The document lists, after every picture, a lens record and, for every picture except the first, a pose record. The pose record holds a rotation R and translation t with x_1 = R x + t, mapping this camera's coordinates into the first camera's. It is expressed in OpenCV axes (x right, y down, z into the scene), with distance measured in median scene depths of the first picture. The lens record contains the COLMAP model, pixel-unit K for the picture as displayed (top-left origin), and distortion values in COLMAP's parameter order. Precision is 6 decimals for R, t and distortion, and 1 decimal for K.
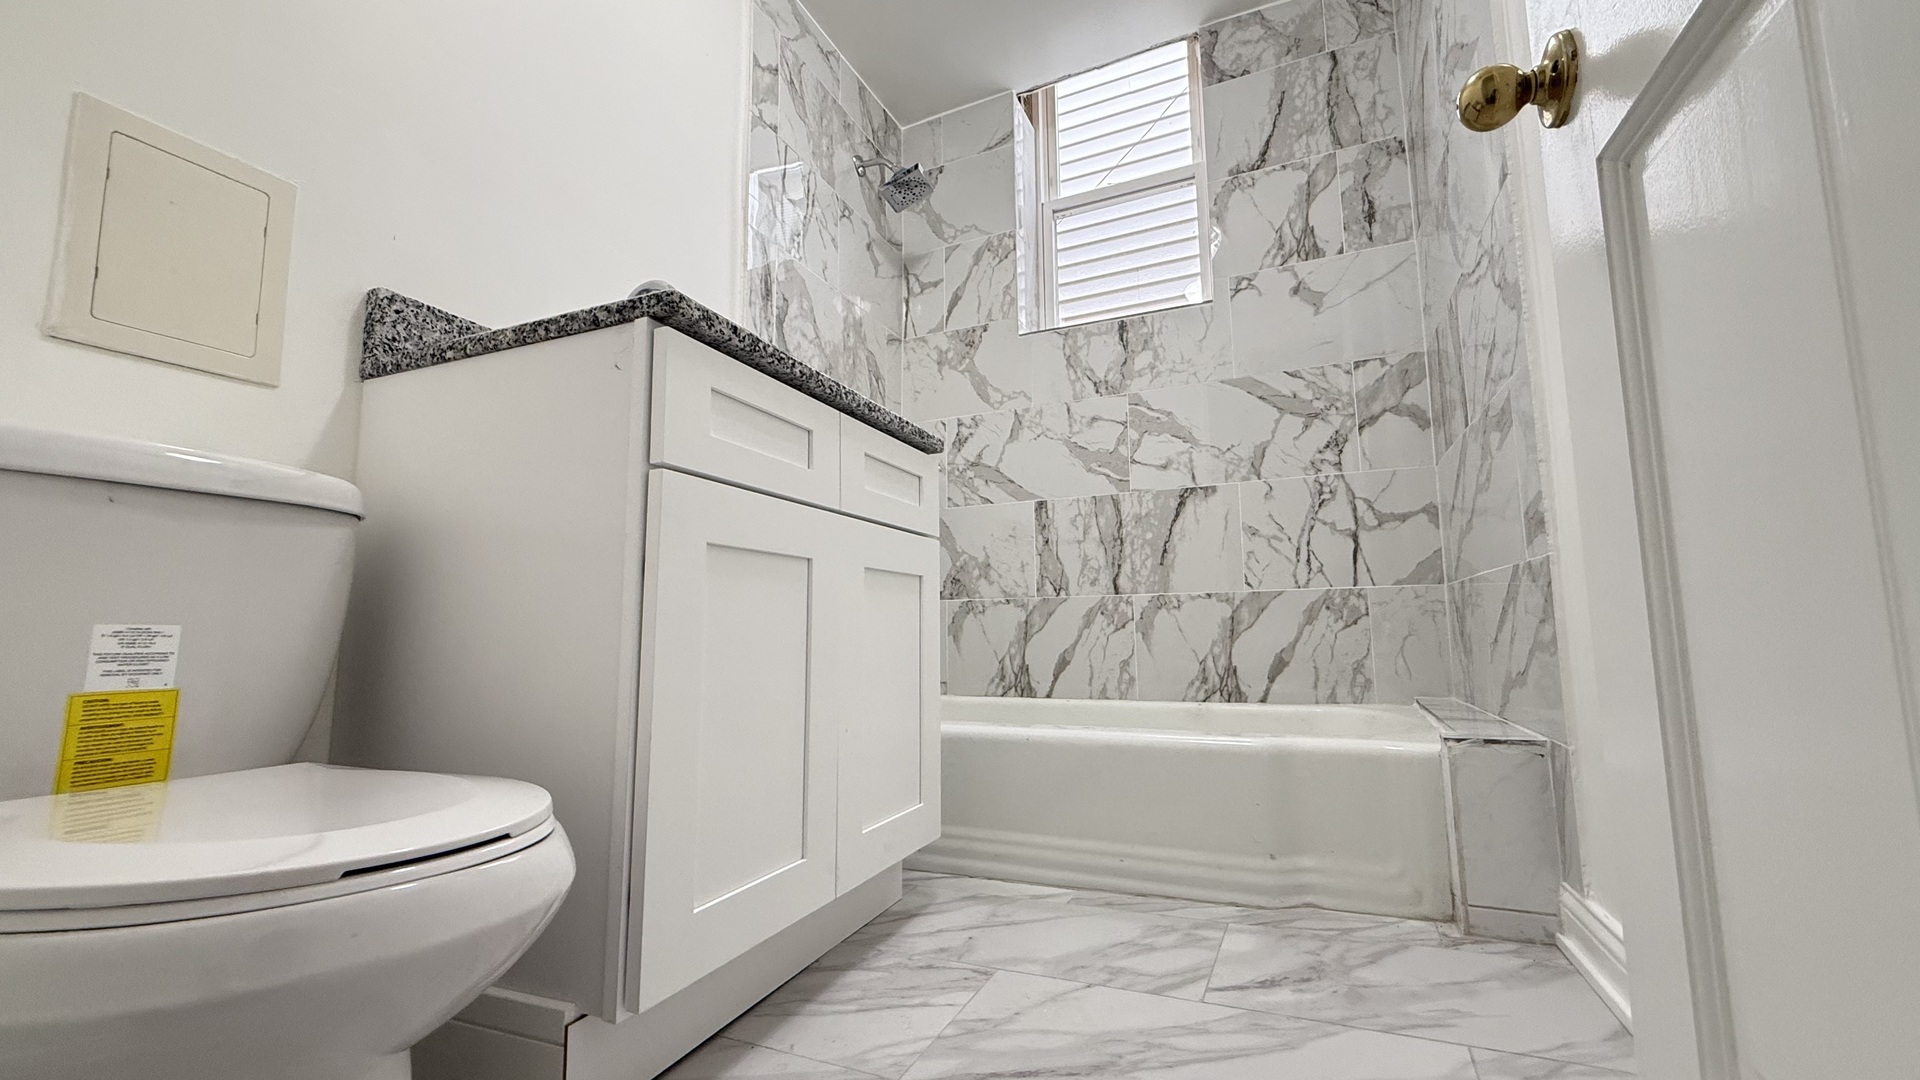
lens RADIAL K [[765.6, 0, 957.9], [0, 765.6, 540.1], [0, 0, 1]] dist [-0.000100, -0.000533]
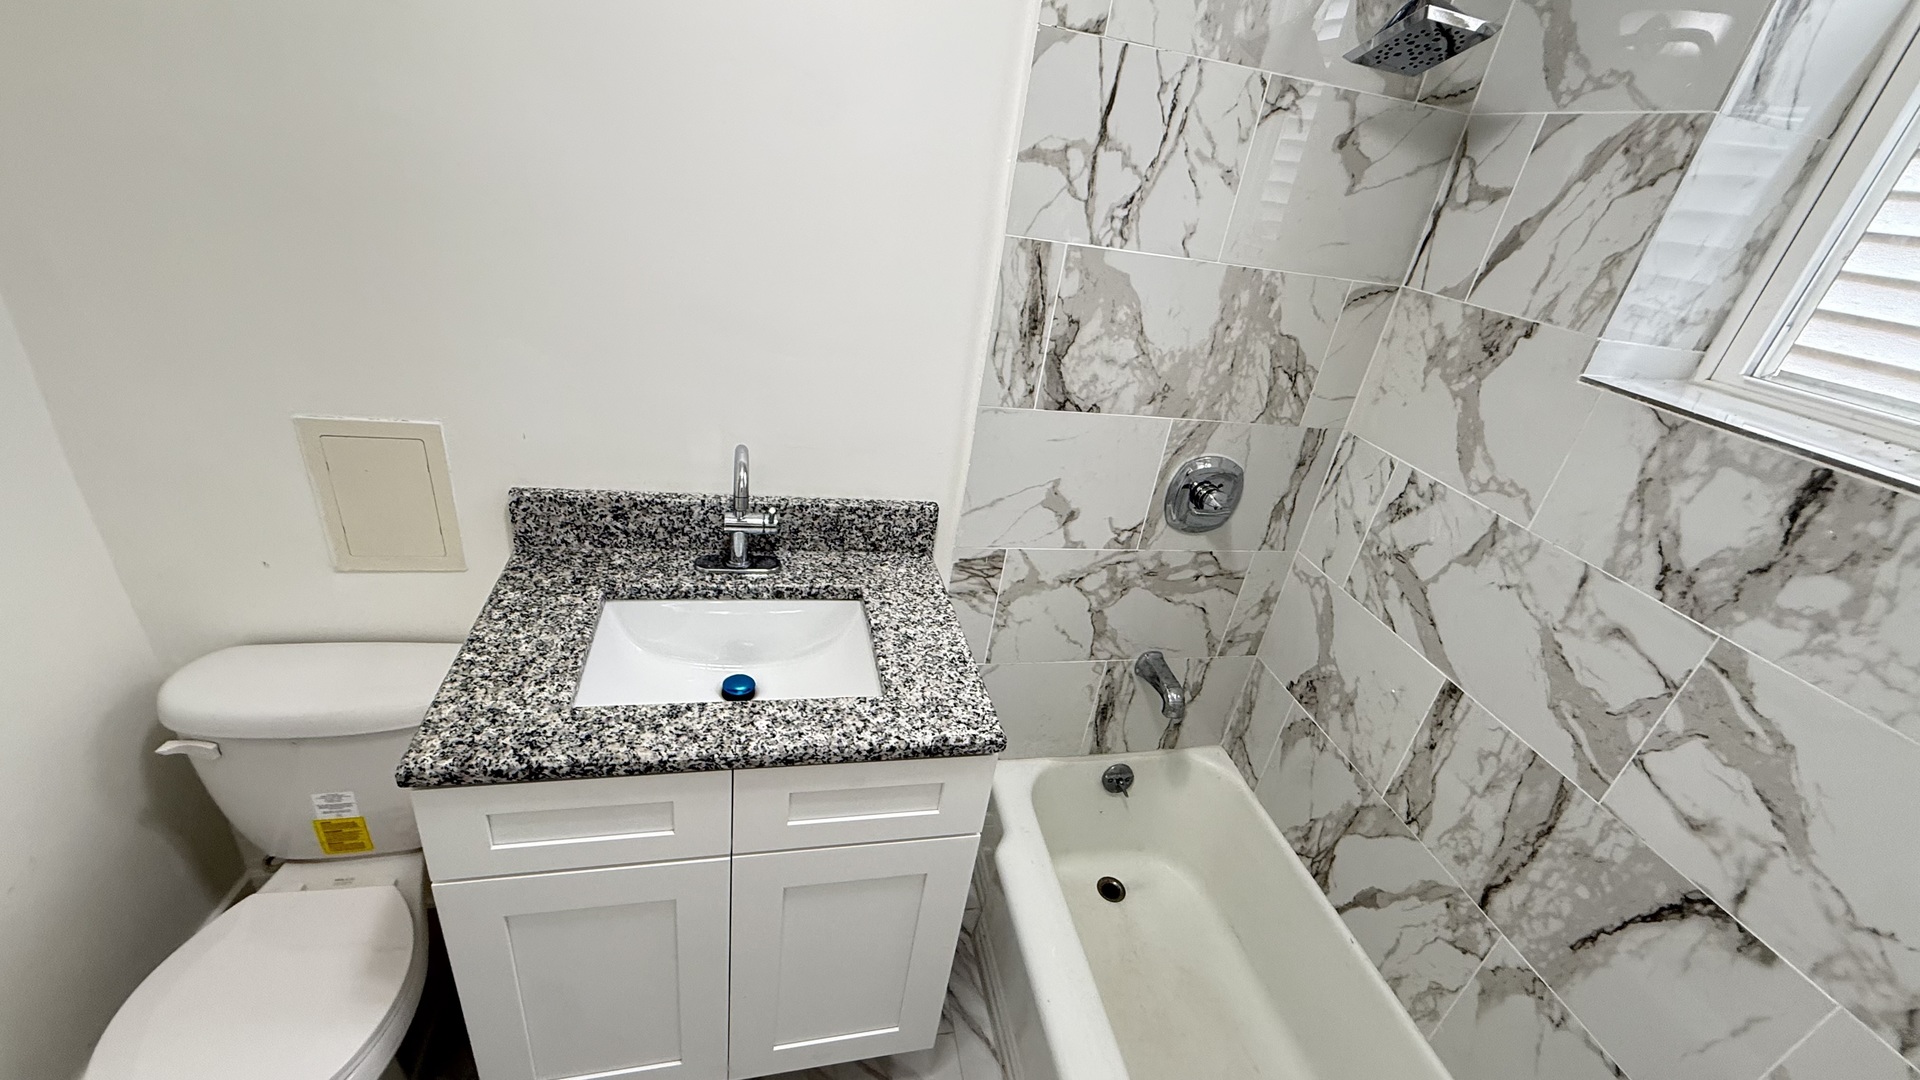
lens RADIAL K [[765.6, 0, 957.9], [0, 765.6, 540.1], [0, 0, 1]] dist [-0.000100, -0.000533]
pose [[0.586983, 0.449683, -0.673228, 0.260091], [-0.050115, 0.850145, 0.524159, -0.489997], [0.808047, -0.273933, 0.521557, 0.486875]]
